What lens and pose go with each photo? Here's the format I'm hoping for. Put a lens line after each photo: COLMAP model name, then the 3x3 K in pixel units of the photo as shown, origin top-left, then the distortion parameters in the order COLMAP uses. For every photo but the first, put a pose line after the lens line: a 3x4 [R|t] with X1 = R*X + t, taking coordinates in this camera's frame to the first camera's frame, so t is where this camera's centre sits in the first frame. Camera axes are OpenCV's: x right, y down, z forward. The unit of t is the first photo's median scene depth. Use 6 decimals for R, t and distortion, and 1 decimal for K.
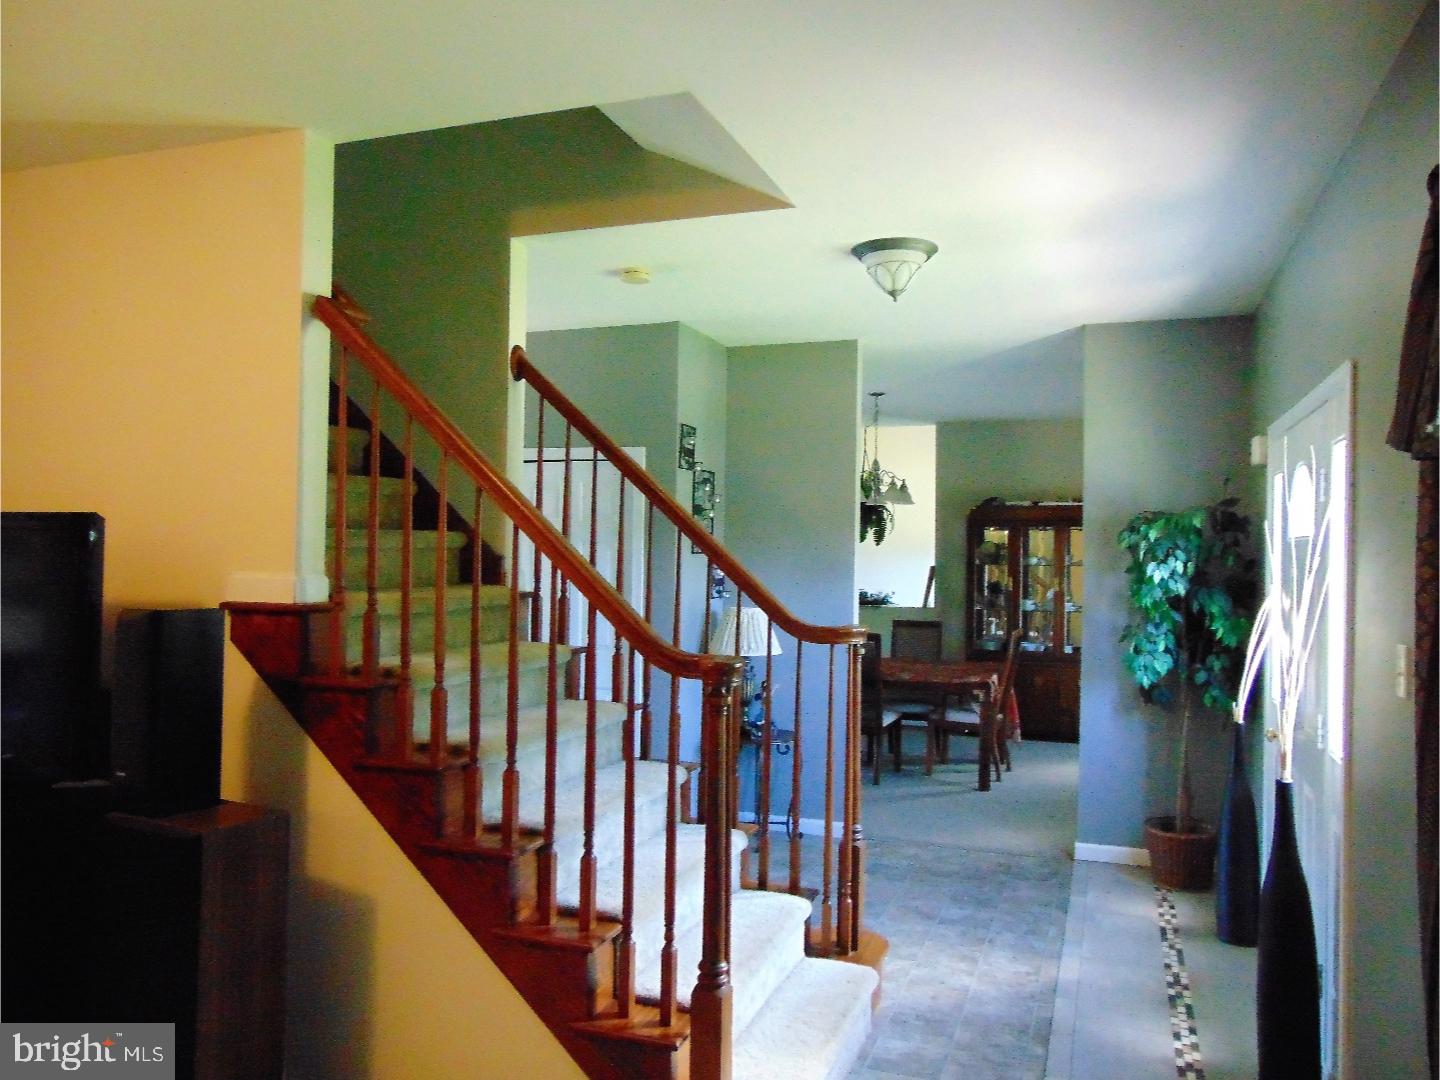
lens RADIAL K [[1065.2, 0, 720.0], [0, 1065.2, 540.0], [0, 0, 1]] dist [-0.001306, -0.002425]
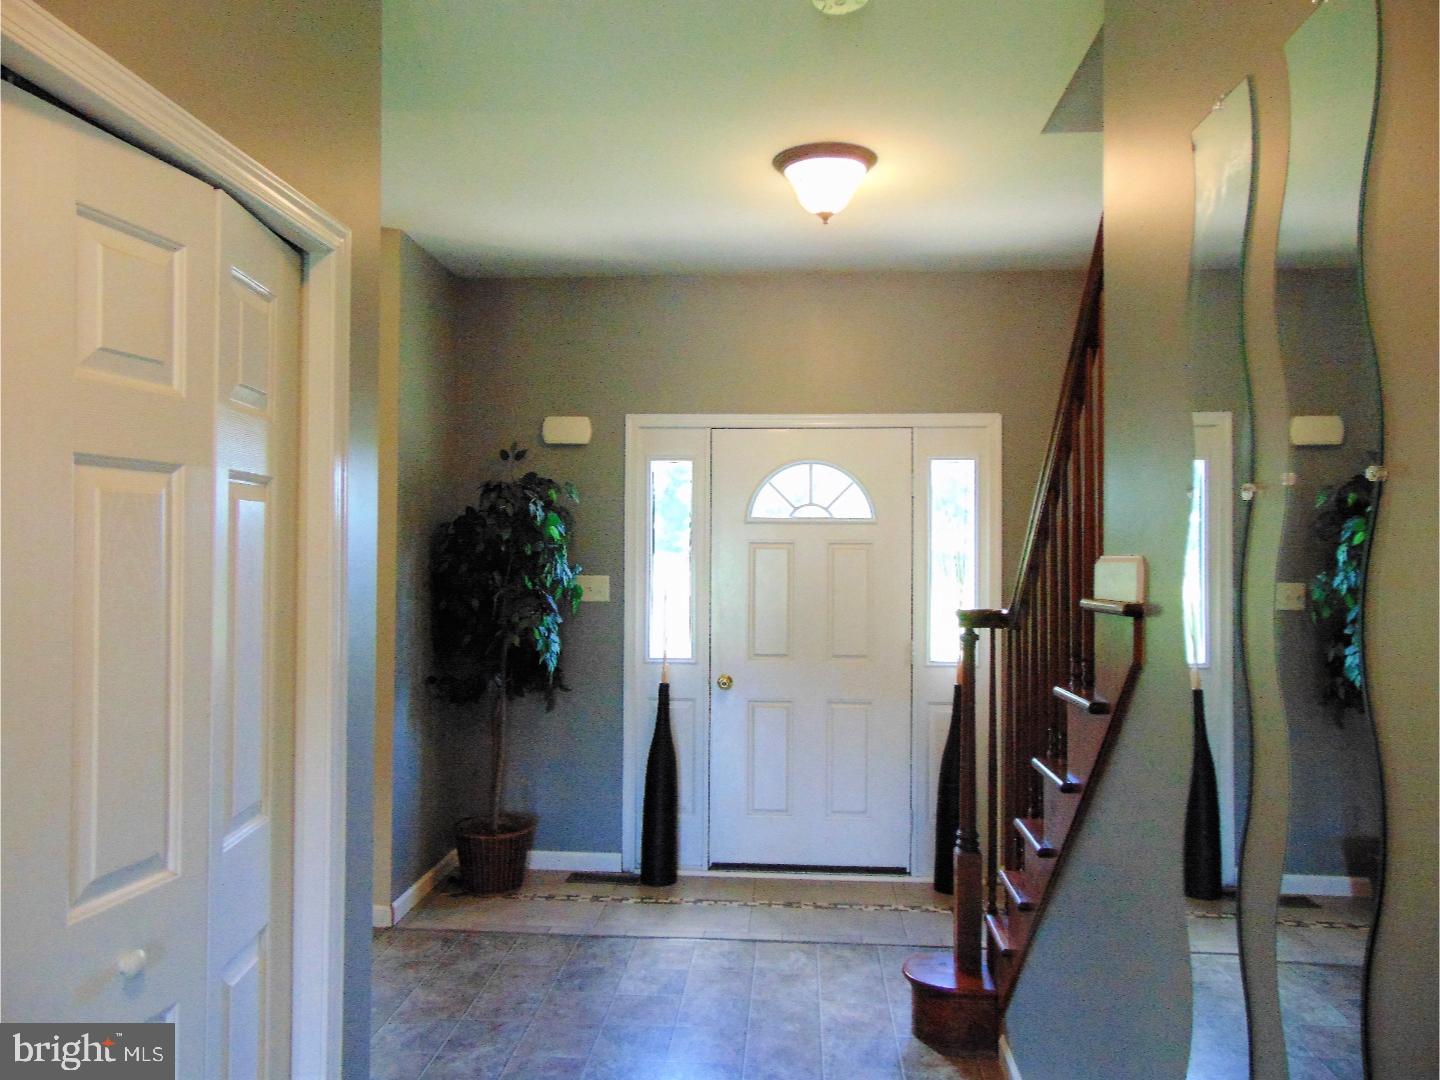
lens RADIAL K [[1065.2, 0, 720.0], [0, 1065.2, 540.0], [0, 0, 1]] dist [-0.001306, -0.002425]
pose [[-0.278009, -0.003209, 0.960573, -0.295307], [-0.023645, 0.999714, -0.003503, 0.011883], [-0.960287, -0.023687, -0.278005, 0.626613]]
